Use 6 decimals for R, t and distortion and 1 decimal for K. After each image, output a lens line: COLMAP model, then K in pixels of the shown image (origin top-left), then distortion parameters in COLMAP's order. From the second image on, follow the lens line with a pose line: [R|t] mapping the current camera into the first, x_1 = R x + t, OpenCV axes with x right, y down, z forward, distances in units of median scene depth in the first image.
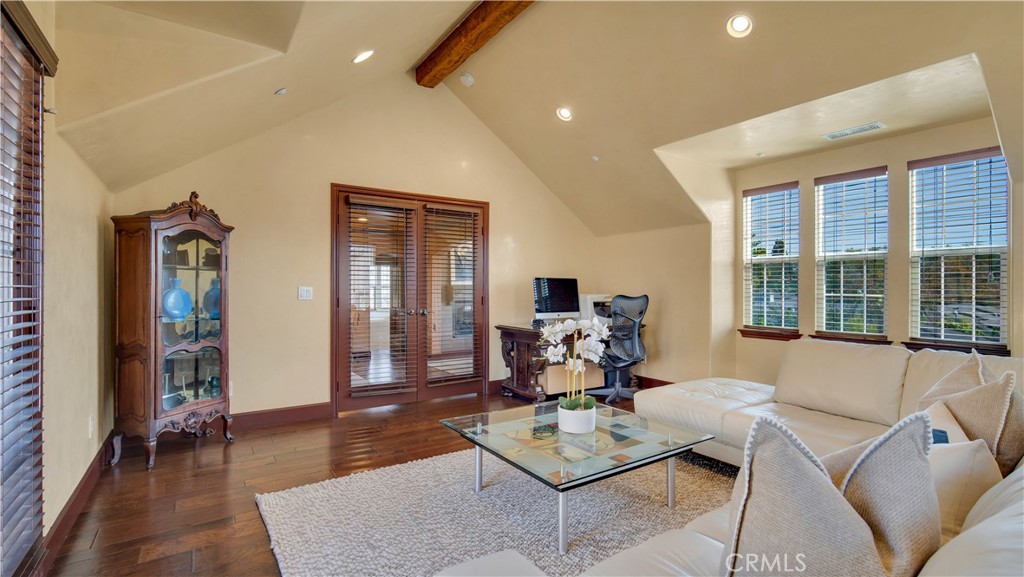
lens RADIAL K [[470.8, 0, 516.1], [0, 470.8, 283.9], [0, 0, 1]] dist [-0.004121, -0.000066]
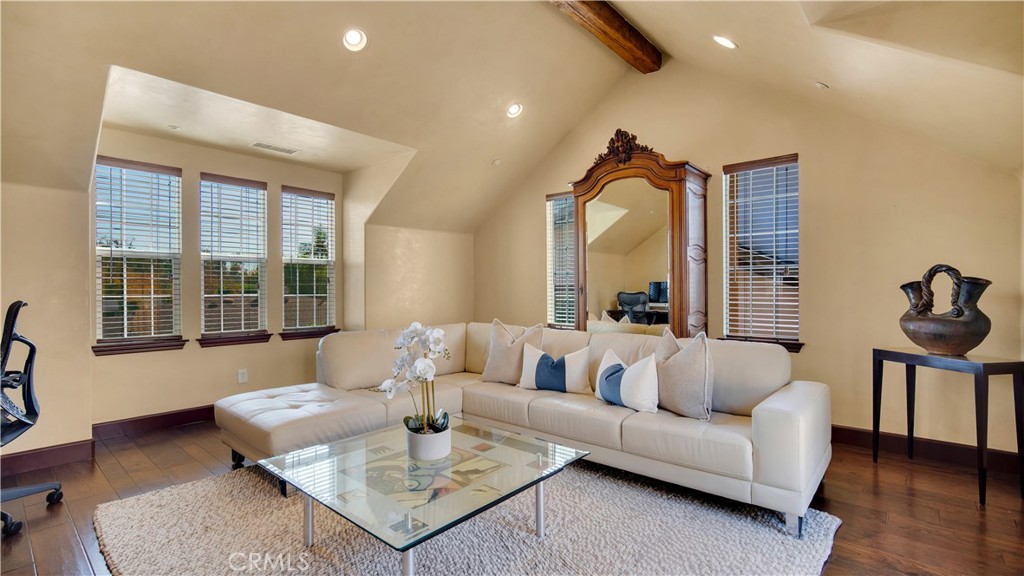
lens RADIAL K [[470.8, 0, 509.0], [0, 470.8, 290.6], [0, 0, 1]] dist [-0.004121, -0.000066]
pose [[-0.260364, -0.006190, 0.965491, -0.450513], [-0.009214, 0.999950, 0.003926, 0.003272], [-0.965467, -0.007874, -0.260408, 0.665352]]
